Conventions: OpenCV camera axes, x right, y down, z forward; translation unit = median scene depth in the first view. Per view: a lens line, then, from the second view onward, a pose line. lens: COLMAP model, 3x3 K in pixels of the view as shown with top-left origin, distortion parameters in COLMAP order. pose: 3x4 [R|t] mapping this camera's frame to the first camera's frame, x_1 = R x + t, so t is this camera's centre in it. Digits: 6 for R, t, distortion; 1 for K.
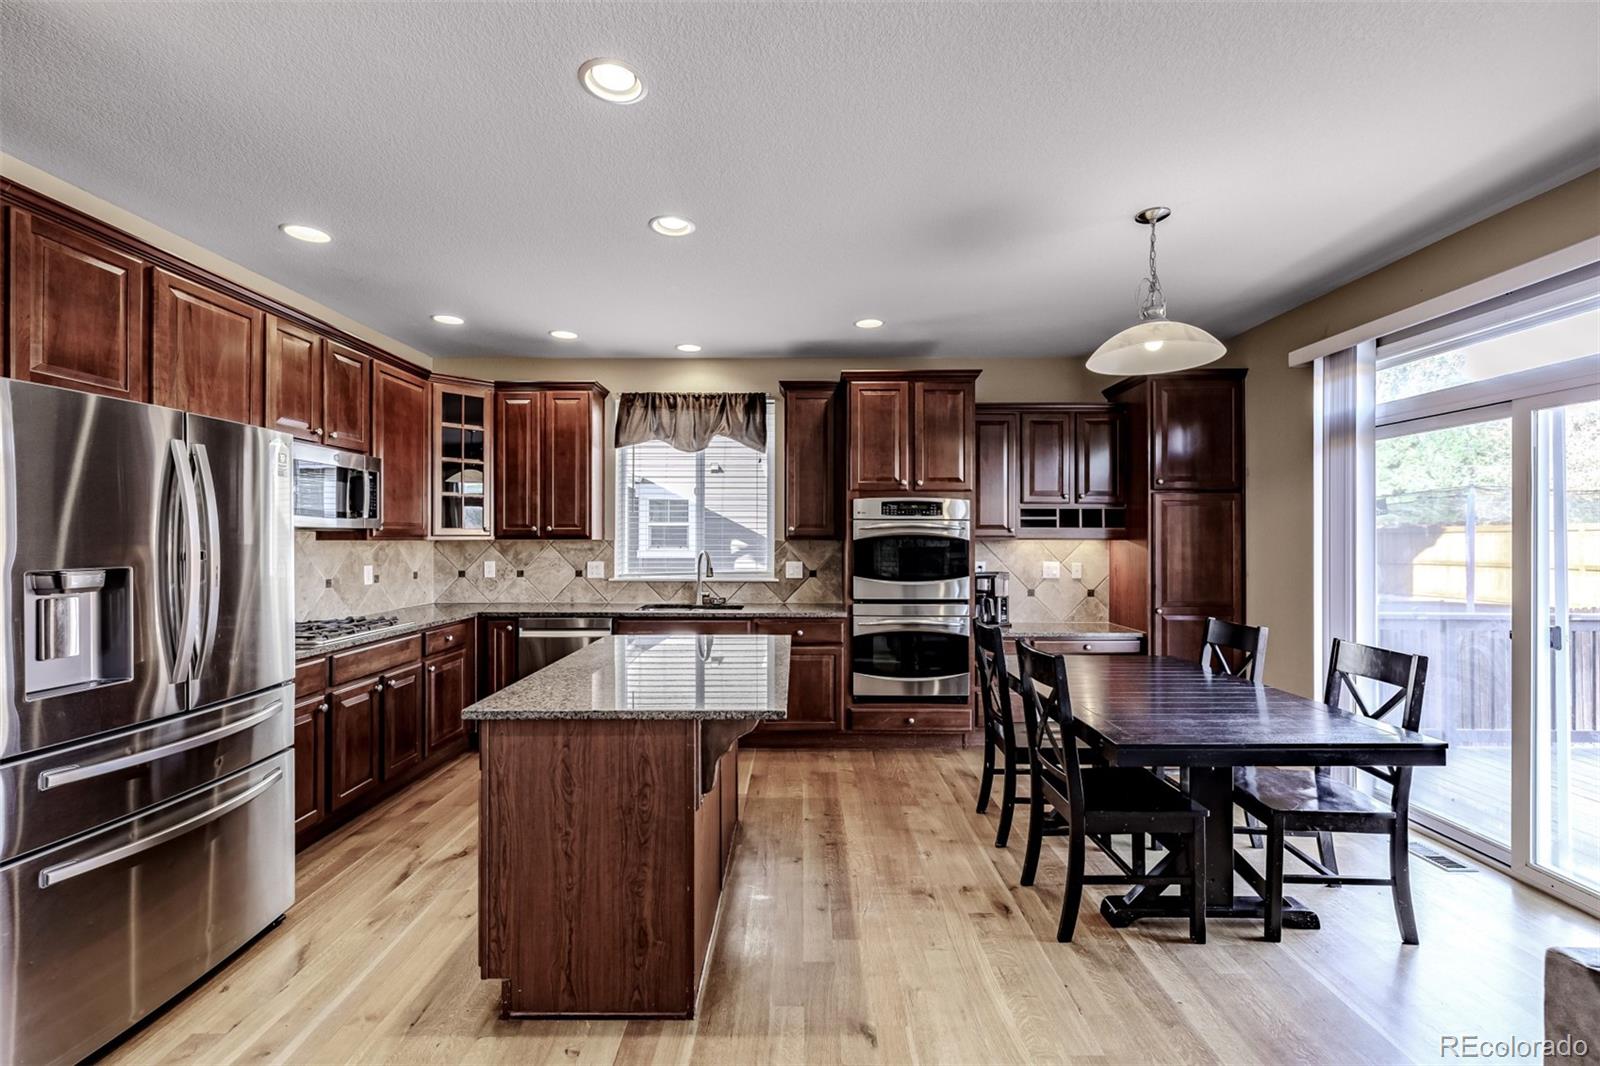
lens RADIAL K [[663.0, 0, 796.3], [0, 663.0, 536.3], [0, 0, 1]] dist [0.002595, 0.000241]
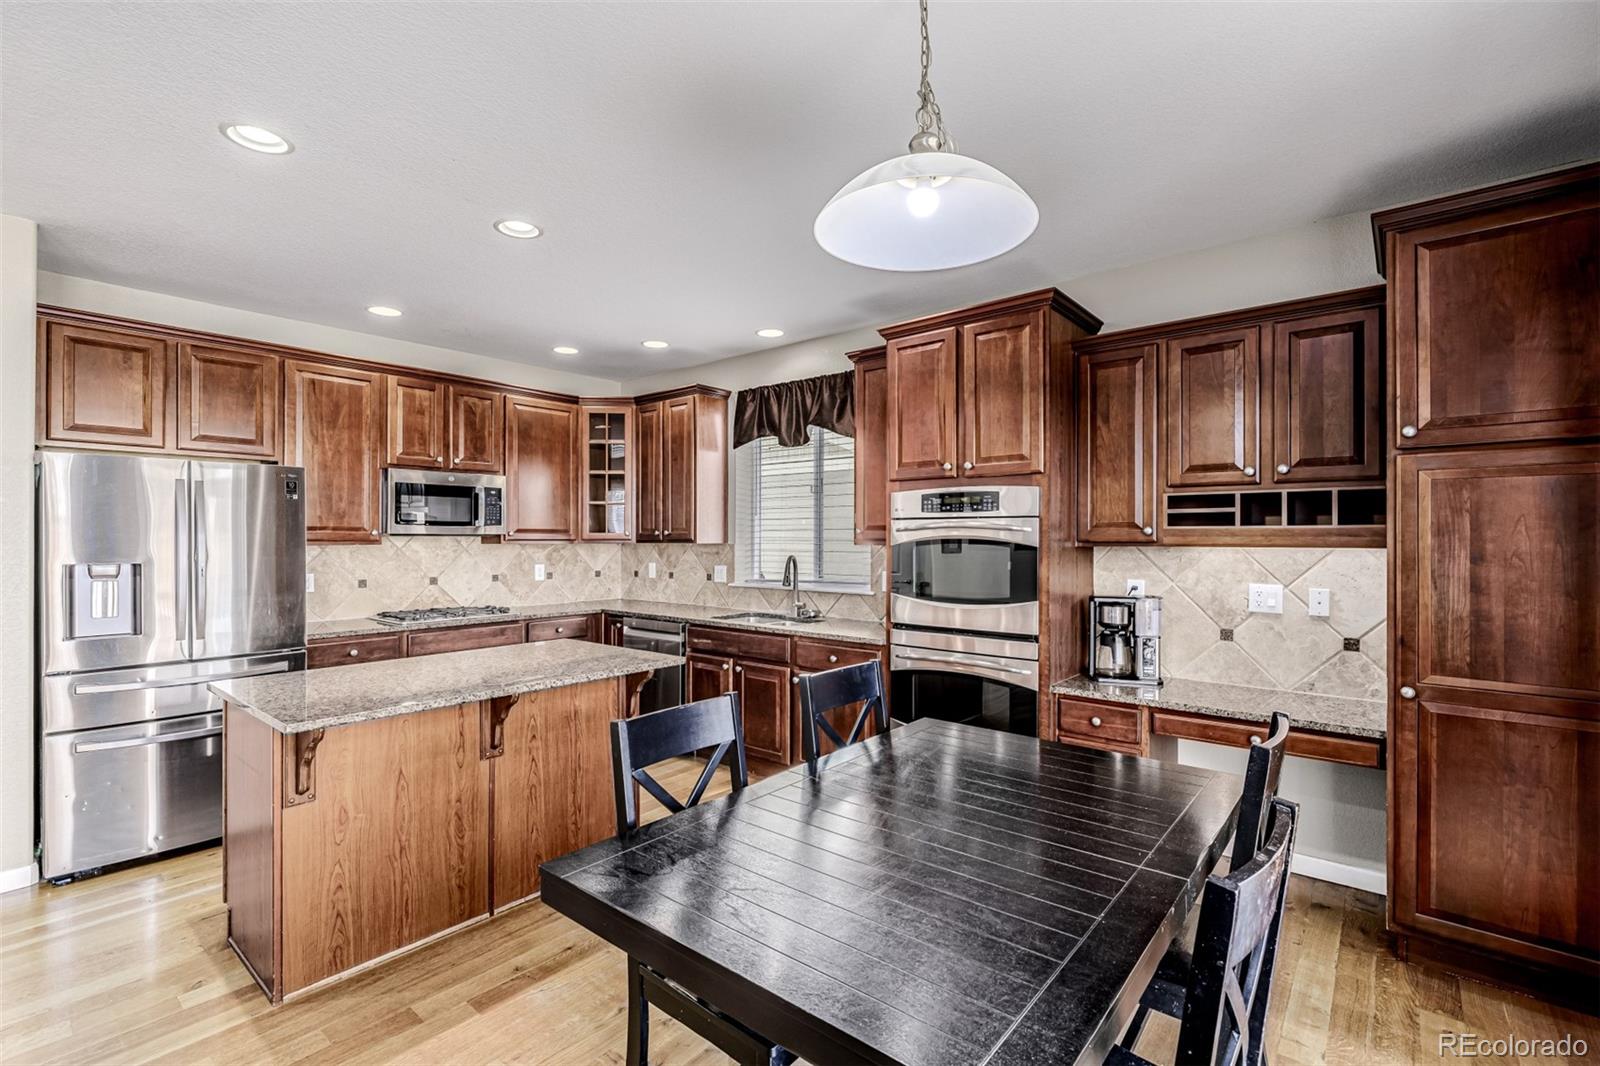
lens RADIAL K [[722.9, 0, 800.0], [0, 722.9, 533.0], [0, 0, 1]] dist [-0.000834, -0.000056]
pose [[0.767379, -0.005523, -0.641170, 0.541508], [0.001996, 0.999979, -0.006225, -0.003737], [0.641190, 0.003497, 0.767374, 0.286733]]
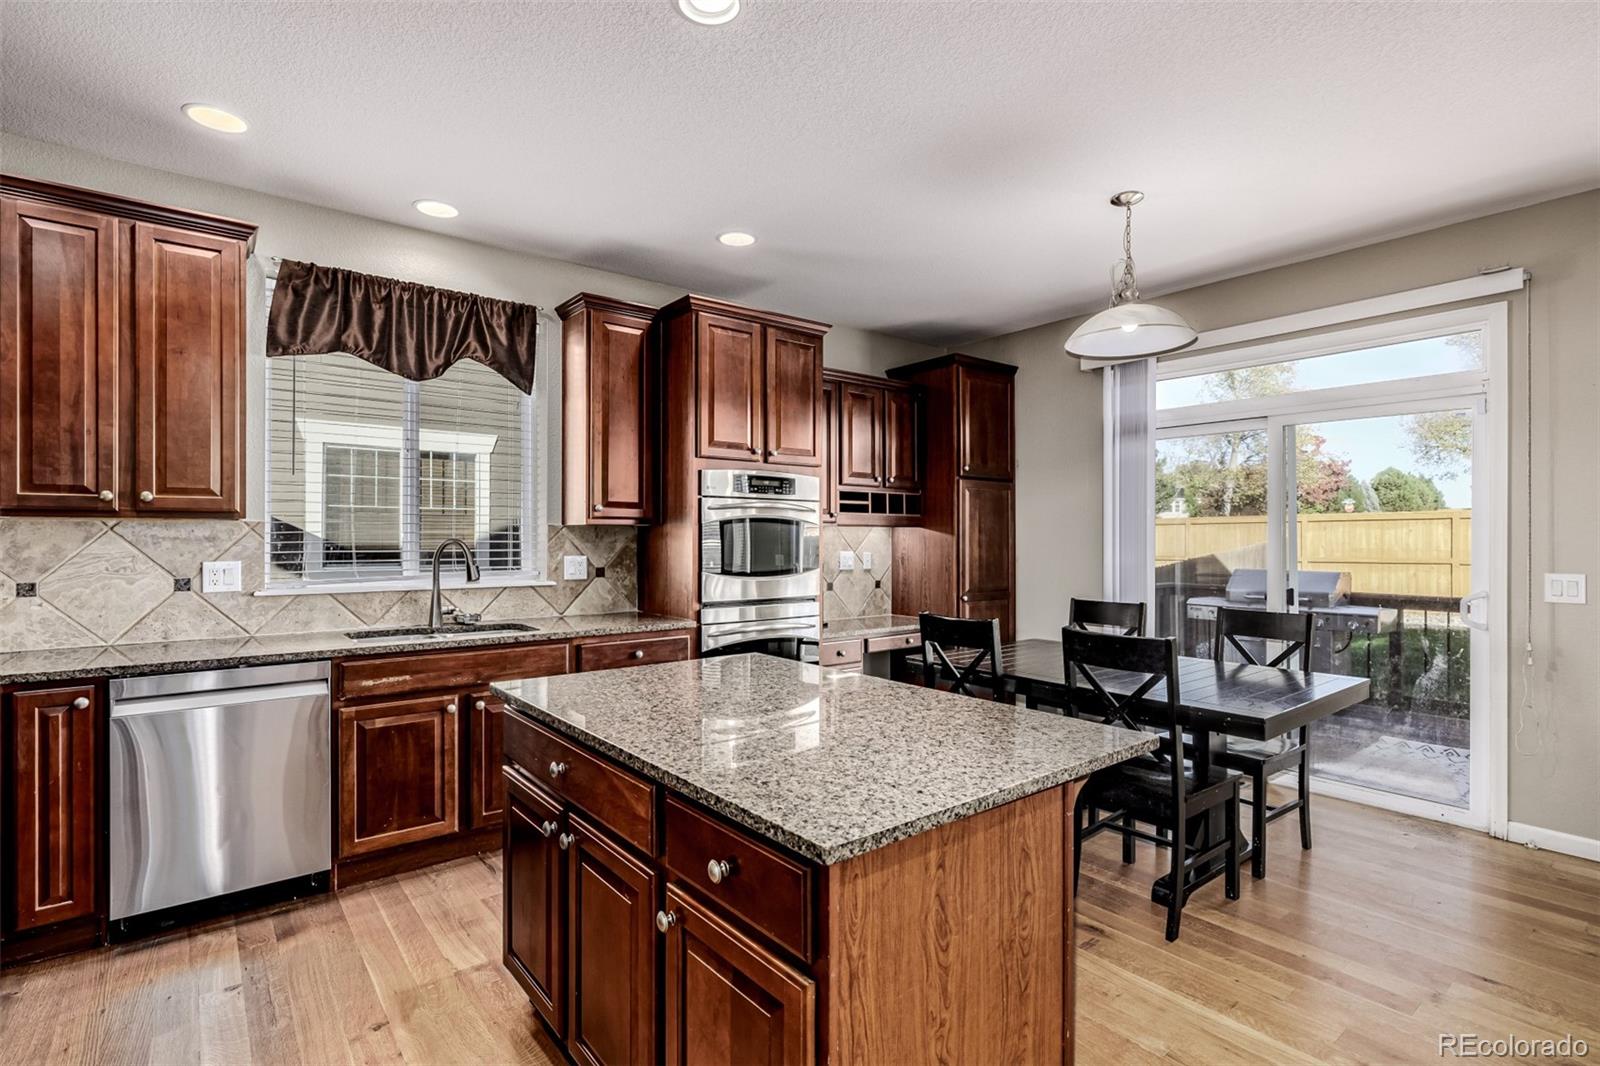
lens RADIAL K [[769.0, 0, 788.1], [0, 769.0, 533.8], [0, 0, 1]] dist [-0.001587, 0.000116]
pose [[0.780811, 0.002290, 0.624764, -0.379993], [-0.001621, 0.999997, -0.001639, 0.018390], [-0.624766, 0.000267, 0.780812, 0.260325]]
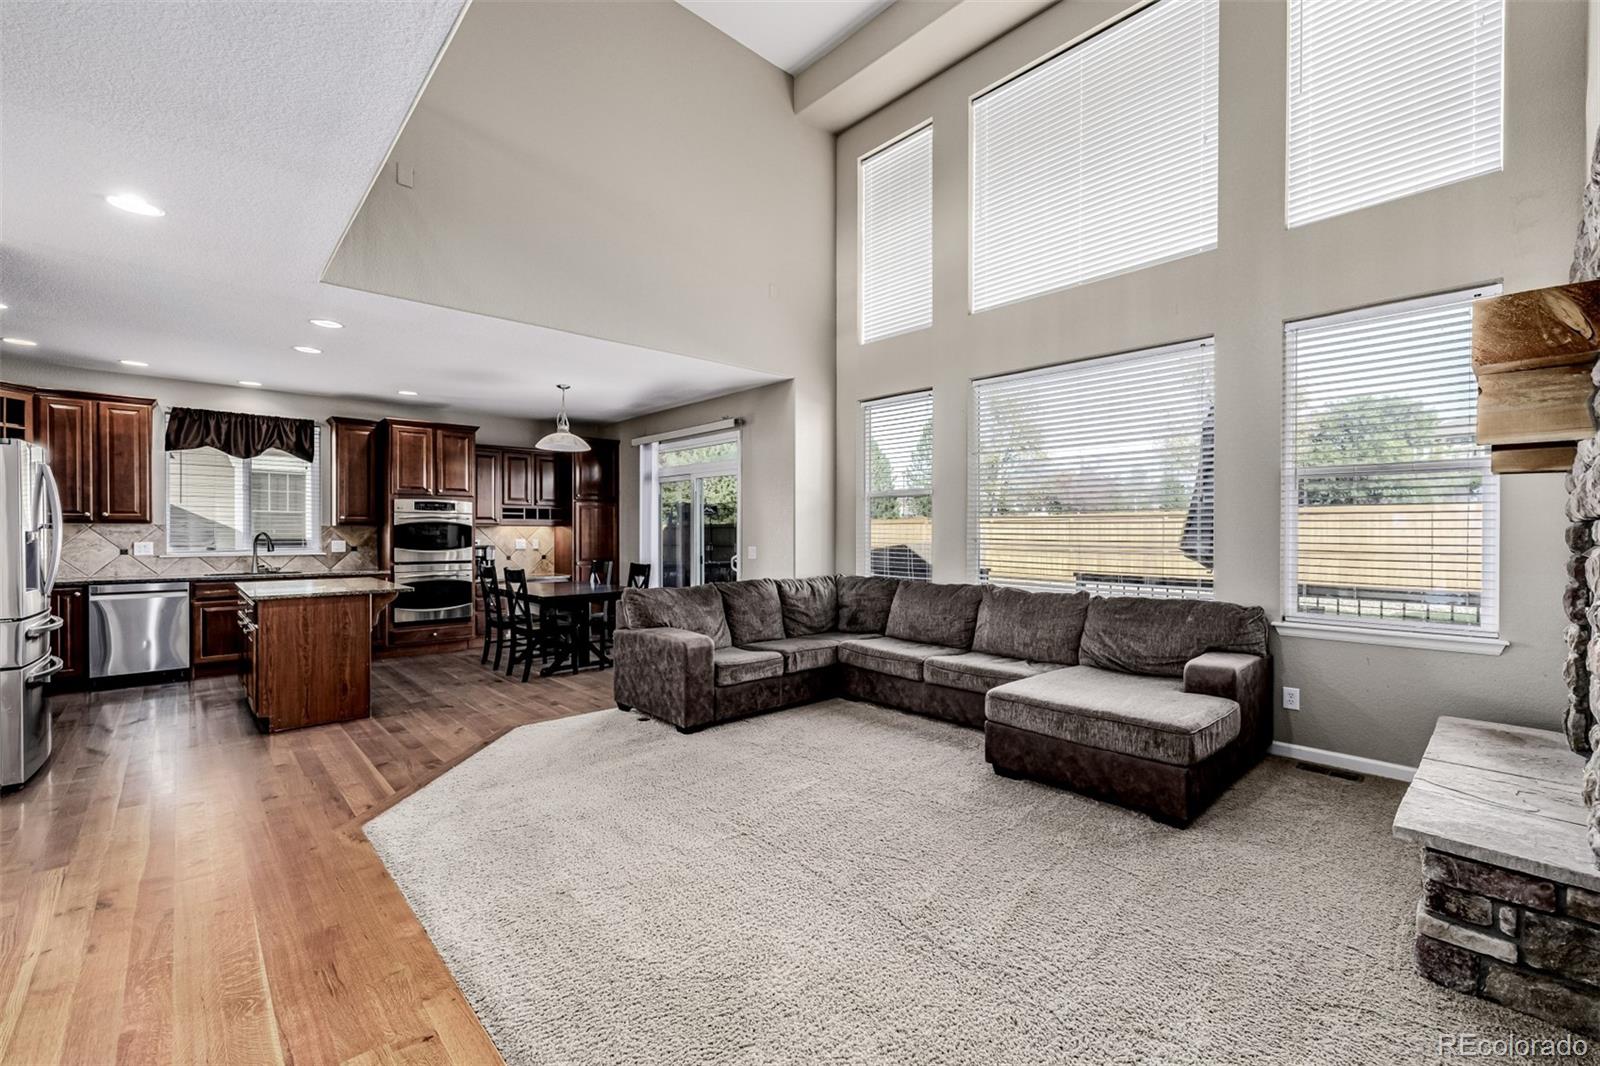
lens RADIAL K [[672.6, 0, 799.8], [0, 672.6, 534.4], [0, 0, 1]] dist [0.003062, 0.000375]
pose [[0.727400, -0.002487, 0.686209, -0.314258], [-0.001855, 0.999983, 0.005591, 0.017183], [-0.686211, -0.005340, 0.727383, -0.839595]]
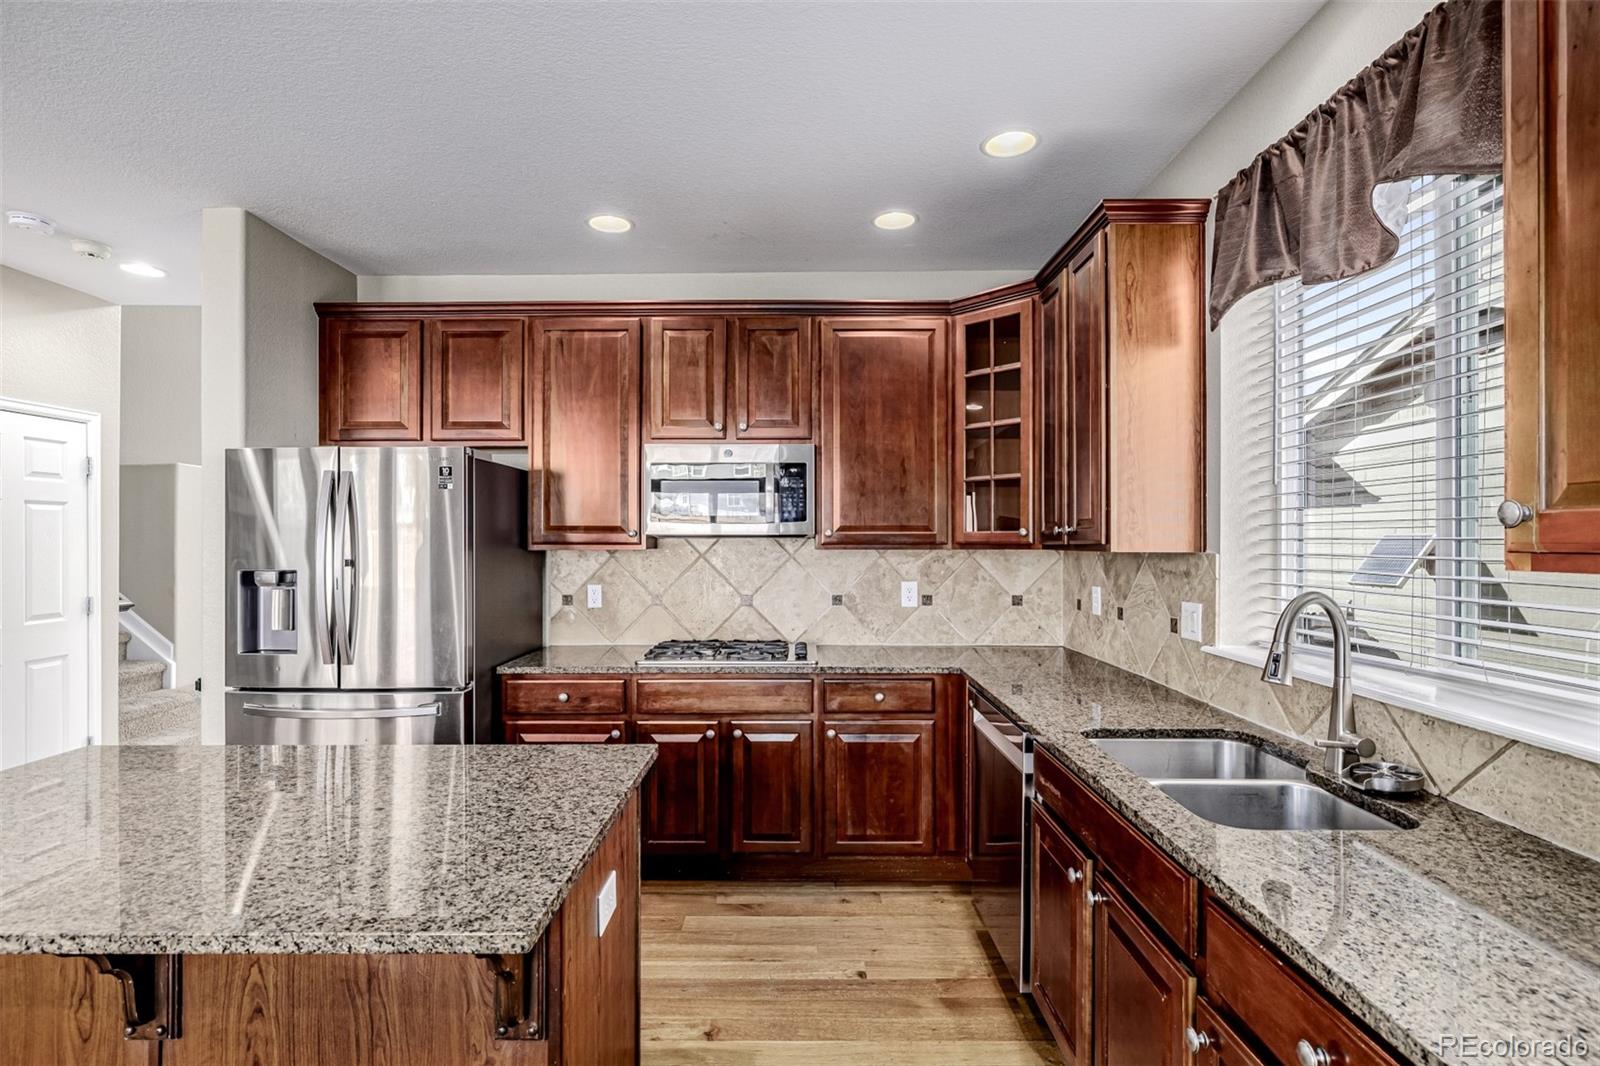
lens RADIAL K [[769.0, 0, 788.1], [0, 769.0, 533.8], [0, 0, 1]] dist [-0.001587, 0.000116]
pose [[-0.006705, -0.007821, -0.999947, 0.233137], [0.003813, 0.999962, -0.007846, -0.004539], [0.999970, -0.003865, -0.006675, 0.839443]]
